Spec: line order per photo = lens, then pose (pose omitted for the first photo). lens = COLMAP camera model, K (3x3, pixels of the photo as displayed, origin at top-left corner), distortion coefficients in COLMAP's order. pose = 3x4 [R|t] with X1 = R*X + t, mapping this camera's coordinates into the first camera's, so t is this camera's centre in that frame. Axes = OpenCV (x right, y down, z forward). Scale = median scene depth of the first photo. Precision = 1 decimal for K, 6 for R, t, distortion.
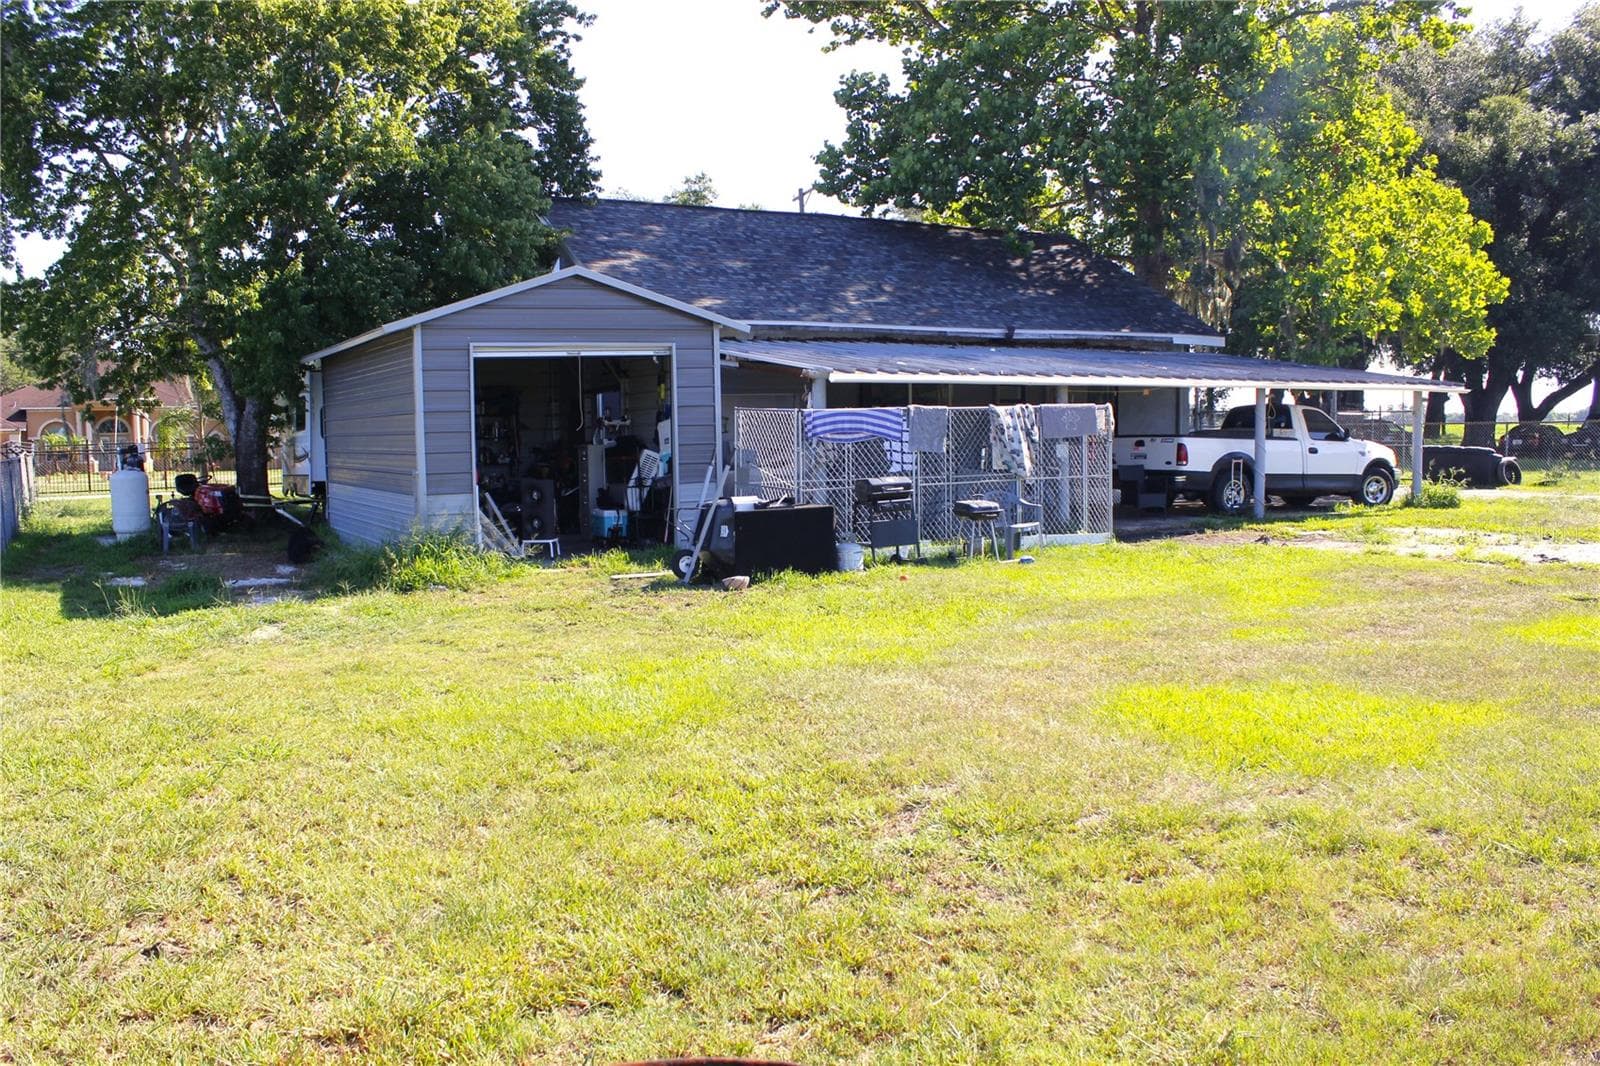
lens RADIAL K [[1277.4, 0, 798.6], [0, 1277.4, 498.3], [0, 0, 1]] dist [0.012080, 0.005921]
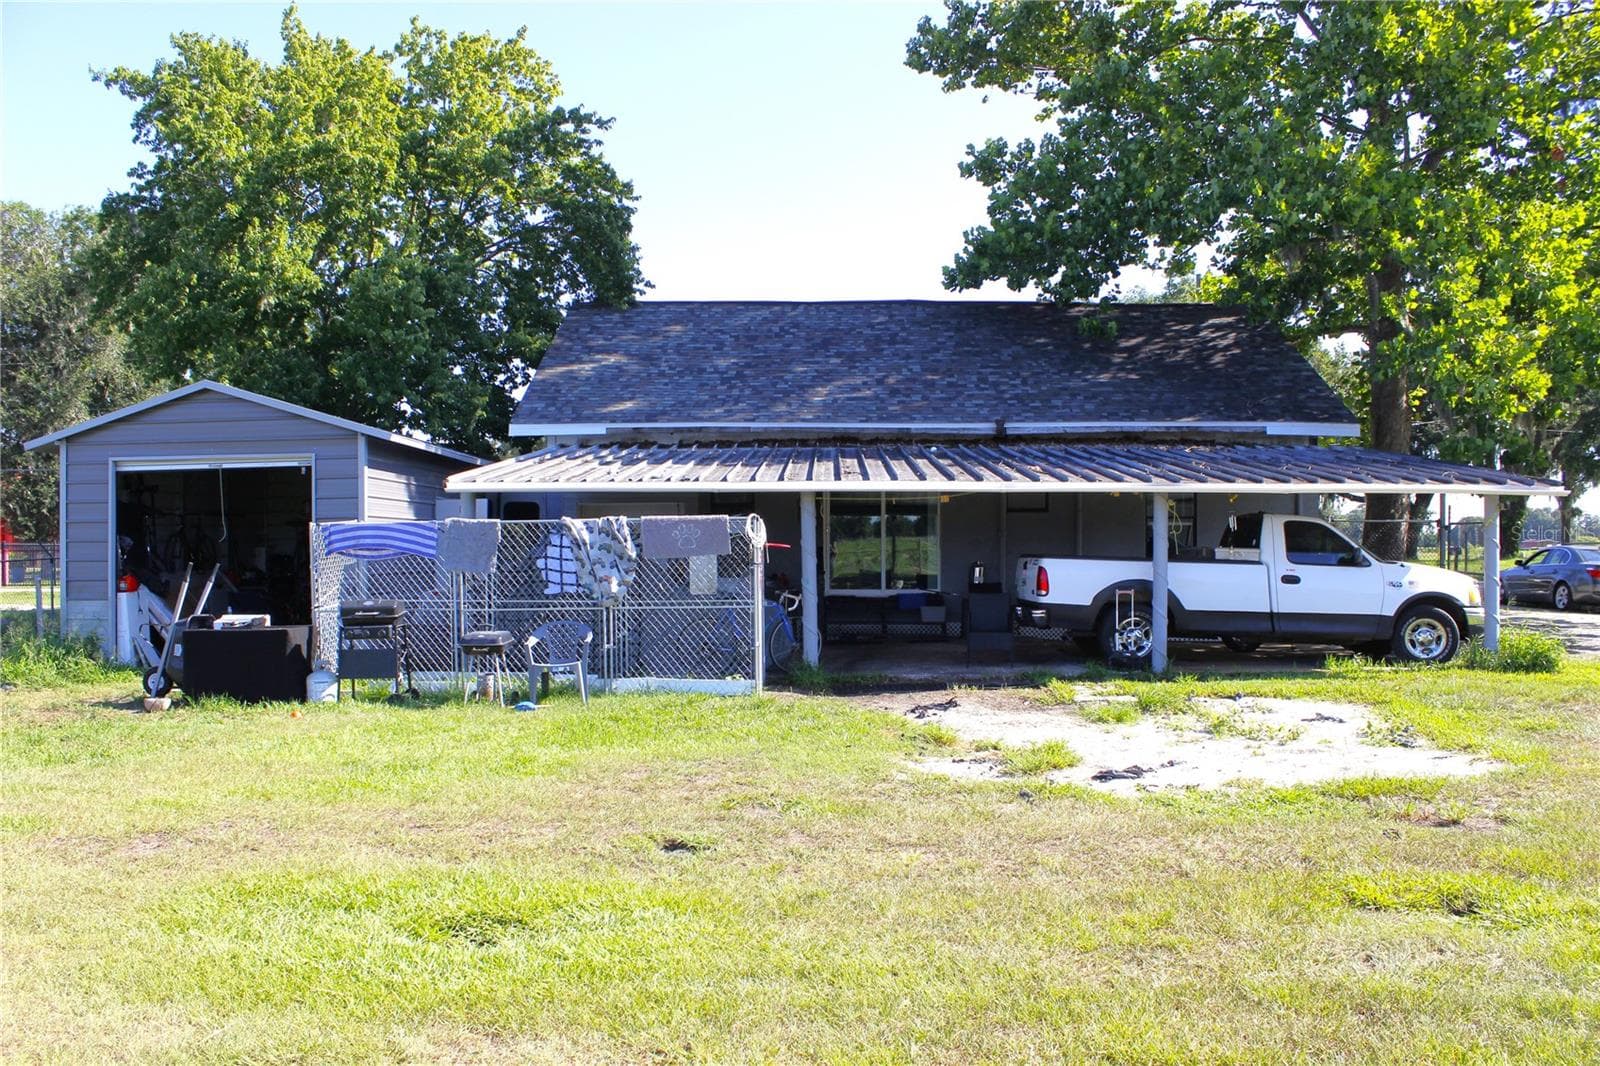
lens RADIAL K [[1269.9, 0, 799.8], [0, 1269.9, 582.8], [0, 0, 1]] dist [-0.044391, 0.001936]
pose [[0.885401, 0.023016, -0.464257, 0.510051], [-0.031748, 0.999435, -0.011000, -0.020245], [0.463742, 0.024479, 0.885632, 0.266199]]
